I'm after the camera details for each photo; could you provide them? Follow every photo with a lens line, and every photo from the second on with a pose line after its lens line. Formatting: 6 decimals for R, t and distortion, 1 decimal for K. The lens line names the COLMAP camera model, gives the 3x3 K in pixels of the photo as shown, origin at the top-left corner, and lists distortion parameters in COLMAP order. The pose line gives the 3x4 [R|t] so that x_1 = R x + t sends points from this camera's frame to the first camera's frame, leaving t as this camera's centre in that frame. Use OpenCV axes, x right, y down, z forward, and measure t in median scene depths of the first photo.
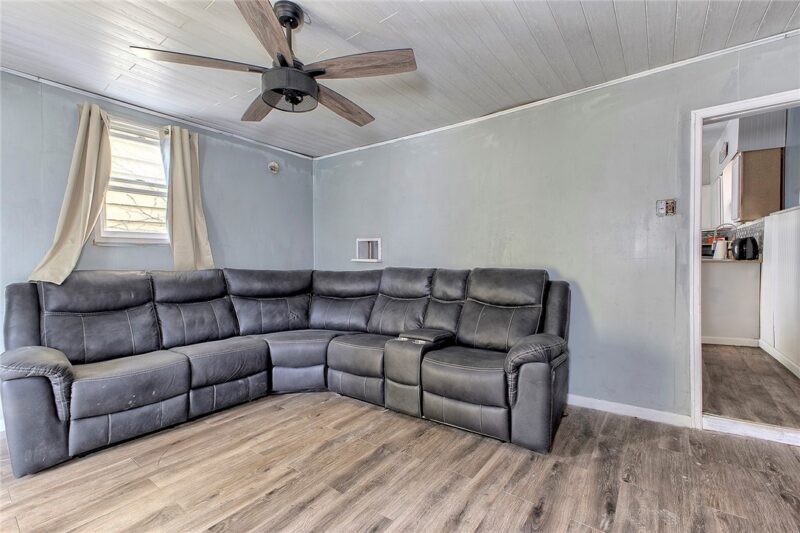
lens RADIAL K [[344.3, 0, 401.3], [0, 344.3, 264.7], [0, 0, 1]] dist [0.012885, -0.000286]
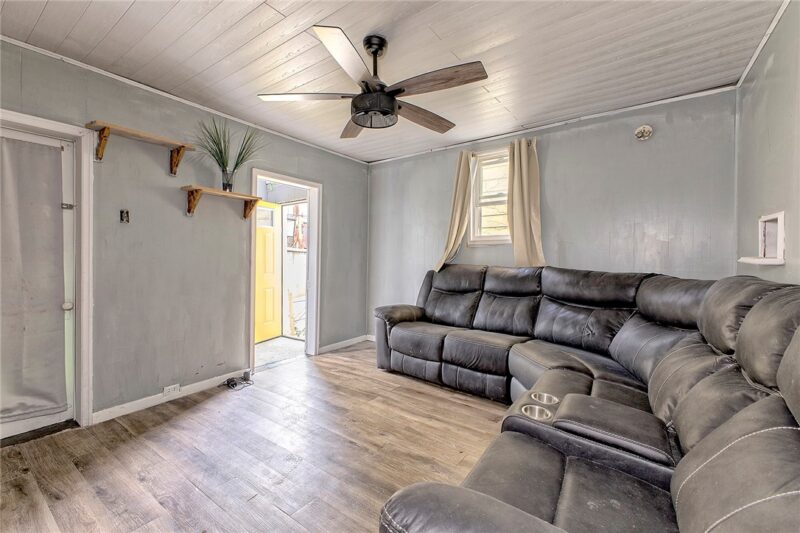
lens RADIAL K [[344.3, 0, 401.7], [0, 344.3, 256.5], [0, 0, 1]] dist [0.012885, -0.000286]
pose [[0.008272, 0.003337, -0.999960, 0.592980], [-0.018945, 0.999815, 0.003179, -0.016817], [0.999786, 0.018918, 0.008333, 0.780646]]
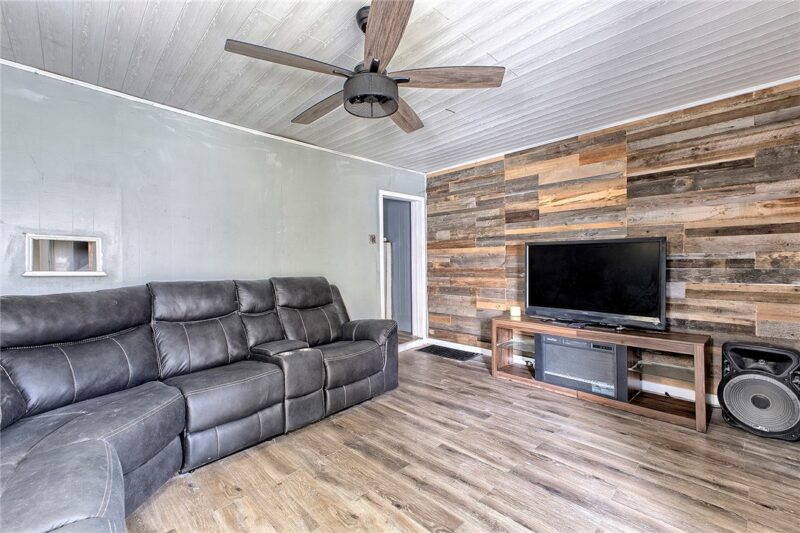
lens RADIAL K [[344.3, 0, 399.3], [0, 344.3, 268.4], [0, 0, 1]] dist [0.012885, -0.000286]
pose [[0.158318, -0.001496, 0.987387, -0.902371], [0.030462, 0.999530, -0.003370, -0.005499], [-0.986918, 0.030611, 0.158289, 0.553413]]
